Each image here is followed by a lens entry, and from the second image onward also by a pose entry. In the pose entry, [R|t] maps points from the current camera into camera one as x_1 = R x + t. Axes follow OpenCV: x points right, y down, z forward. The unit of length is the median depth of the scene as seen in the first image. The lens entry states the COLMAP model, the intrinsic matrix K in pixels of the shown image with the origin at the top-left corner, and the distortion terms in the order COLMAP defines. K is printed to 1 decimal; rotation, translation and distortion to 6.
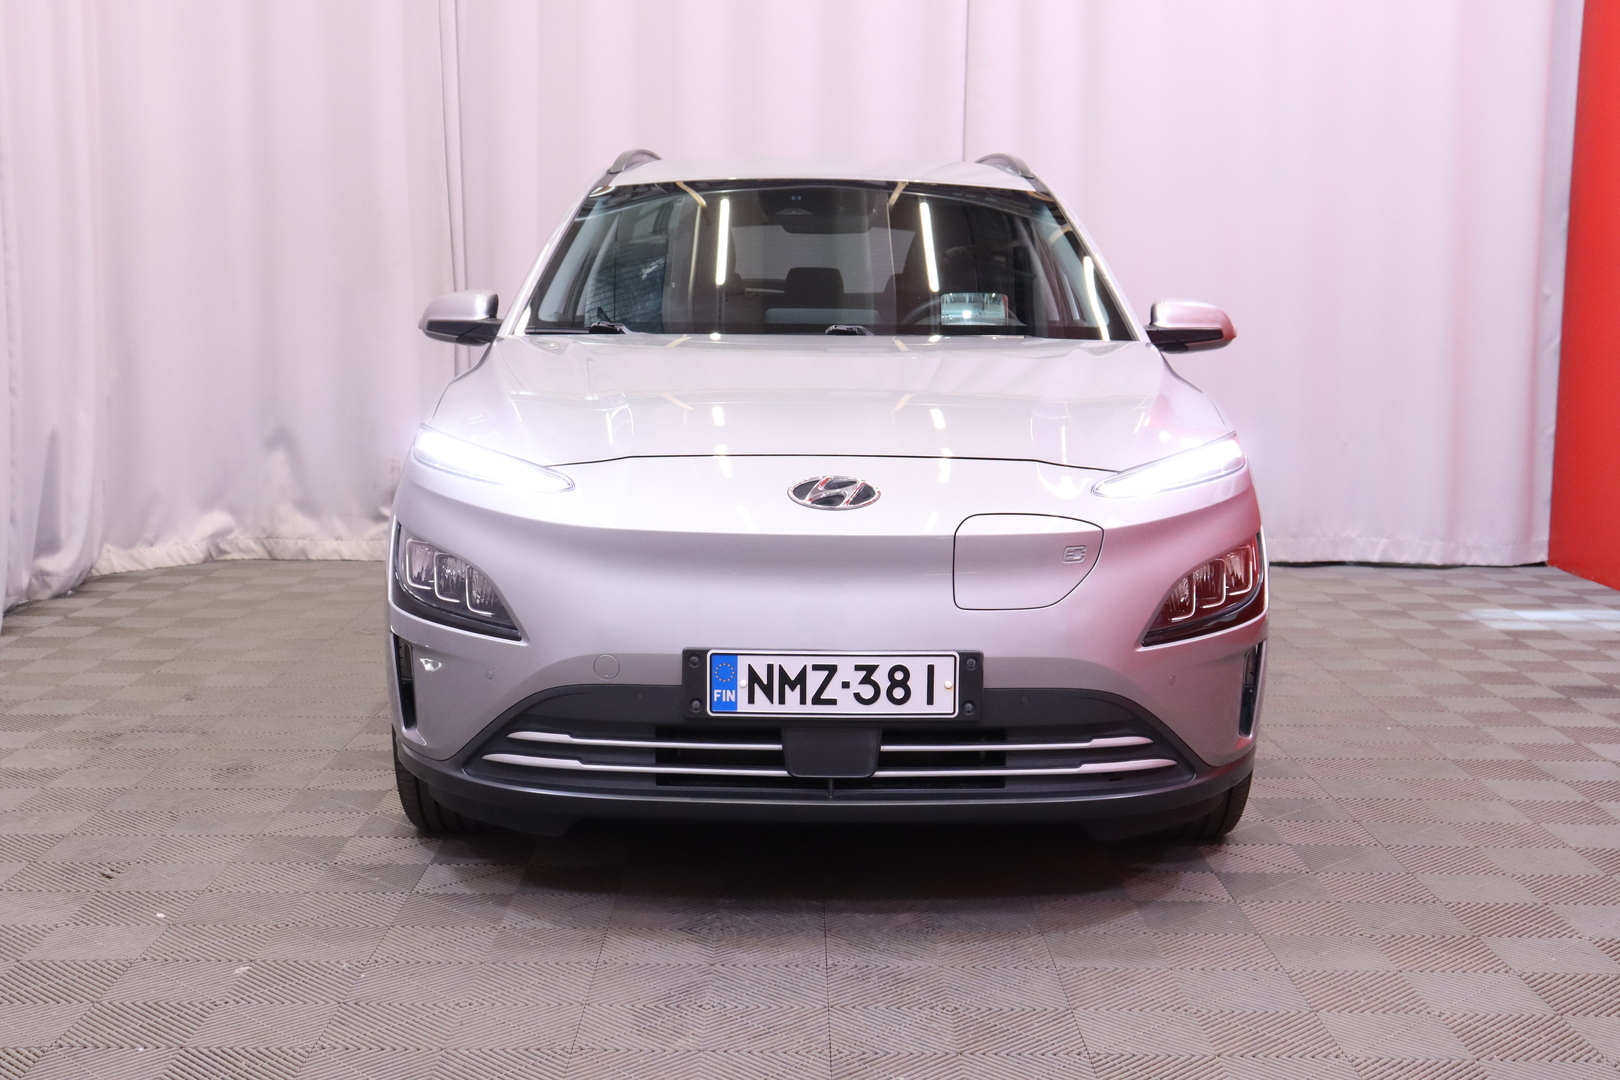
lens RADIAL K [[2110.6, 0, 855.8], [0, 2110.6, 537.8], [0, 0, 1]] dist [-0.025288, 0.770553]
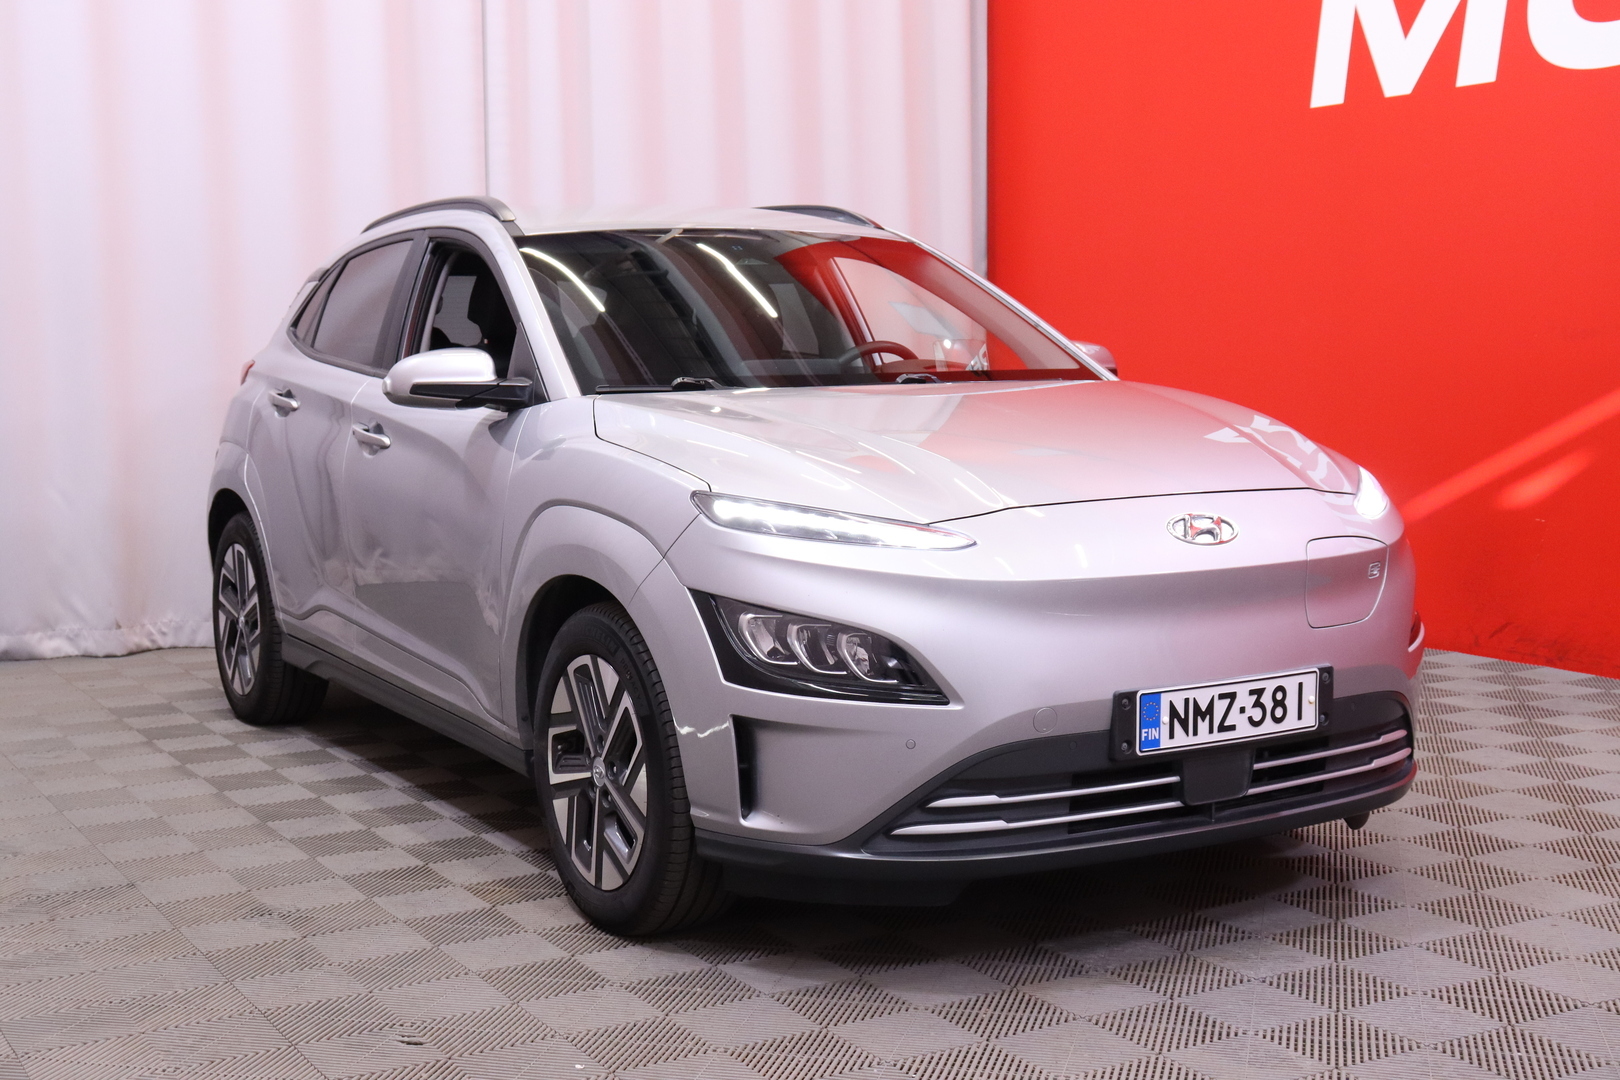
lens RADIAL K [[2110.6, 0, 855.8], [0, 2110.6, 537.8], [0, 0, 1]] dist [-0.025288, 0.770553]
pose [[0.854791, -0.071638, 0.514005, -0.703558], [0.082271, 0.996608, 0.002082, -0.033961], [-0.512410, 0.040508, 0.857785, 0.191262]]
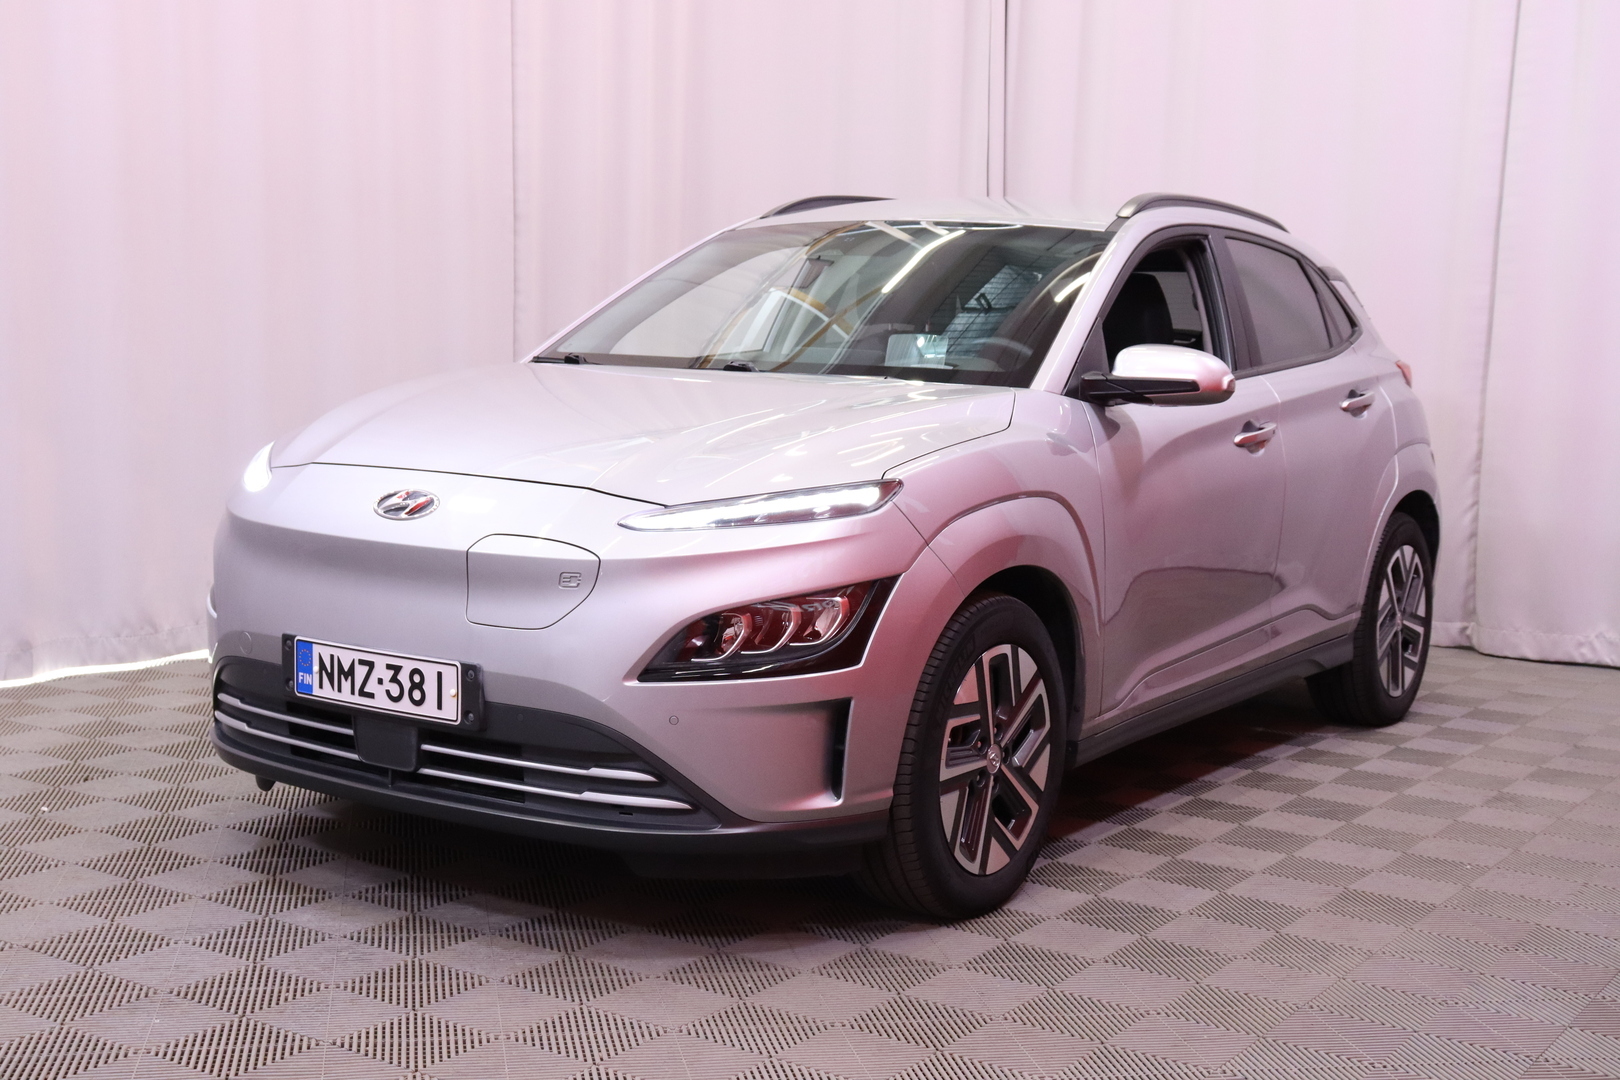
lens RADIAL K [[2110.6, 0, 855.8], [0, 2110.6, 537.8], [0, 0, 1]] dist [-0.025288, 0.770553]
pose [[0.825721, 0.078758, -0.558554, 0.792364], [-0.092301, 0.995723, 0.003951, -0.030055], [0.556476, 0.048292, 0.829459, 0.234782]]
